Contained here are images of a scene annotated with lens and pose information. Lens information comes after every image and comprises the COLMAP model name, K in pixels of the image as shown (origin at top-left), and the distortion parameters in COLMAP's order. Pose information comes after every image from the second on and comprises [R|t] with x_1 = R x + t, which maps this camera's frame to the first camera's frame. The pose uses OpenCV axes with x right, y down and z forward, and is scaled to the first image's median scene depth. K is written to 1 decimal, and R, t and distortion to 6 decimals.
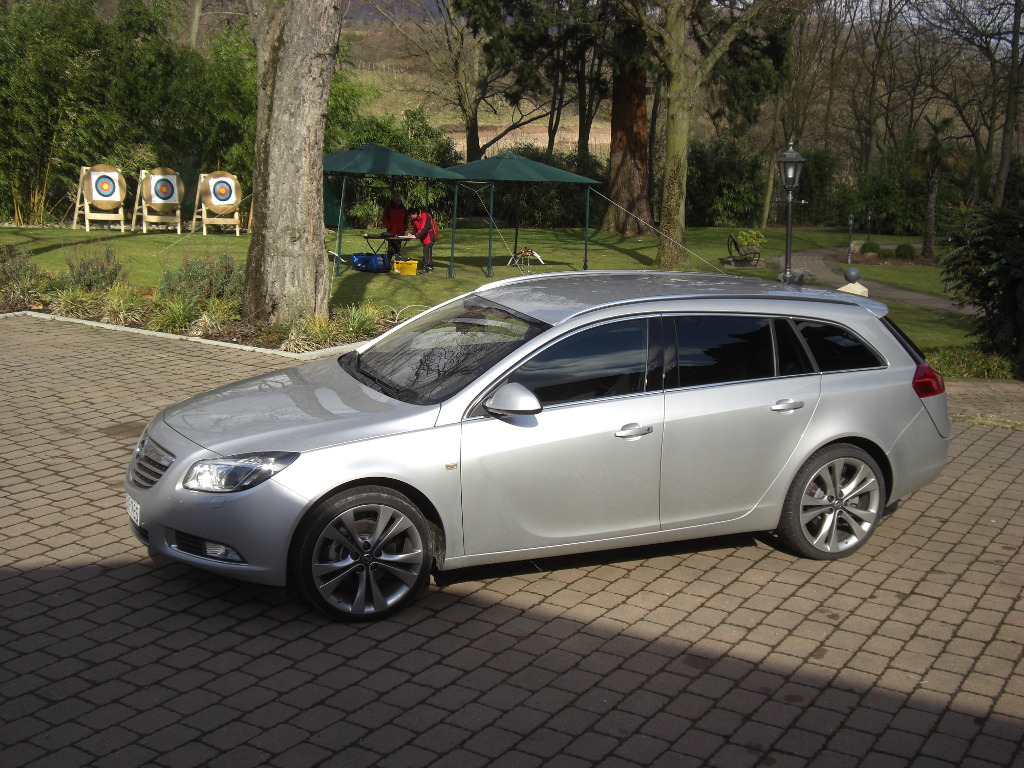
lens RADIAL K [[1333.7, 0, 509.3], [0, 1333.7, 312.8], [0, 0, 1]] dist [-0.114234, 0.073336]
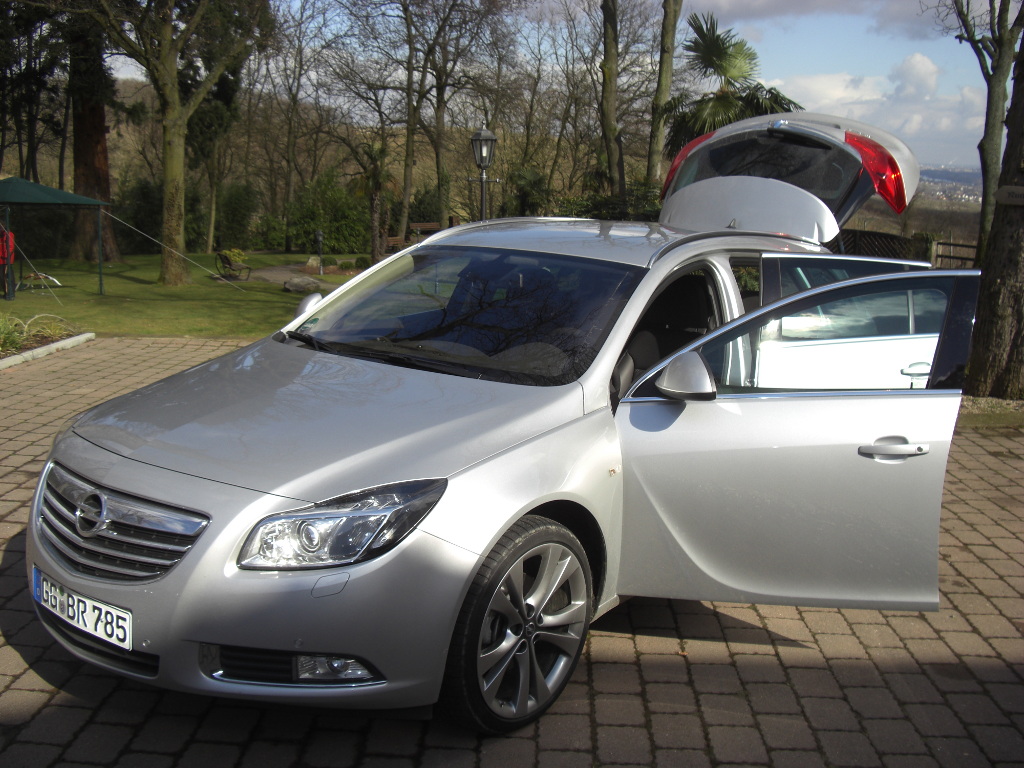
lens RADIAL K [[1098.5, 0, 513.2], [0, 1098.5, 360.6], [0, 0, 1]] dist [-0.178153, 0.166339]
pose [[0.867401, -0.074186, 0.492049, -0.163974], [0.060678, 0.997214, 0.043384, 0.013590], [-0.493896, -0.007775, 0.869486, 0.243759]]
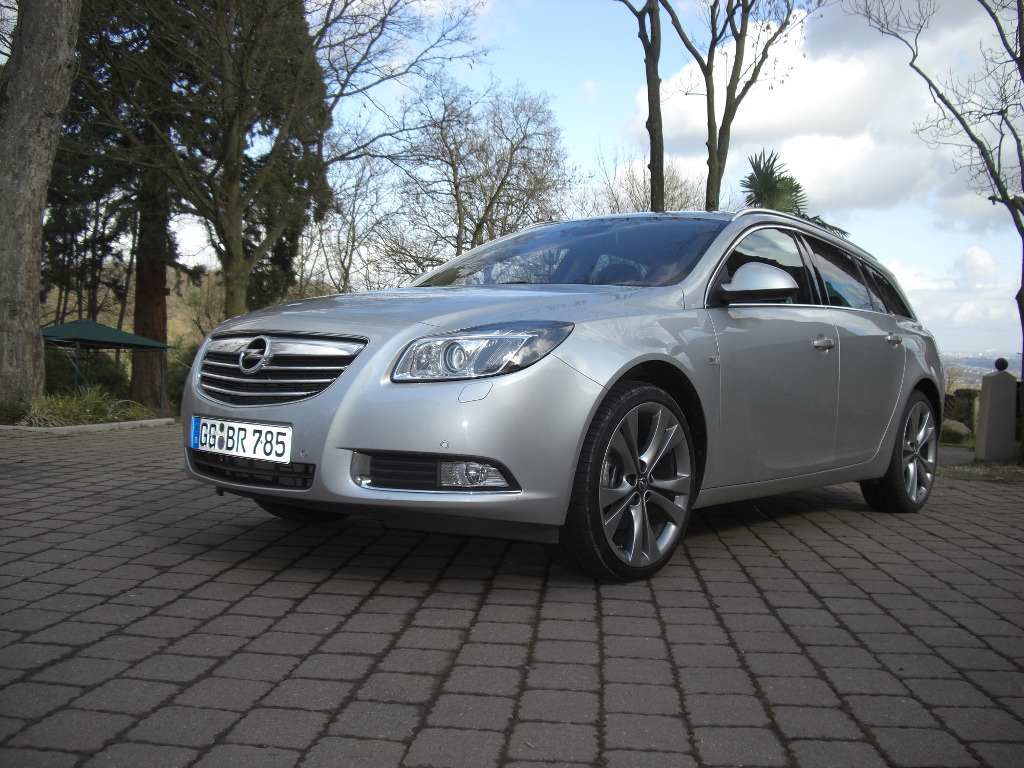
lens RADIAL K [[1098.5, 0, 513.2], [0, 1098.5, 360.6], [0, 0, 1]] dist [-0.178153, 0.166339]
pose [[0.884823, 0.016424, 0.465638, -0.197576], [0.051103, 0.989928, -0.132026, 0.086977], [-0.463116, 0.140615, 0.875072, 0.230384]]
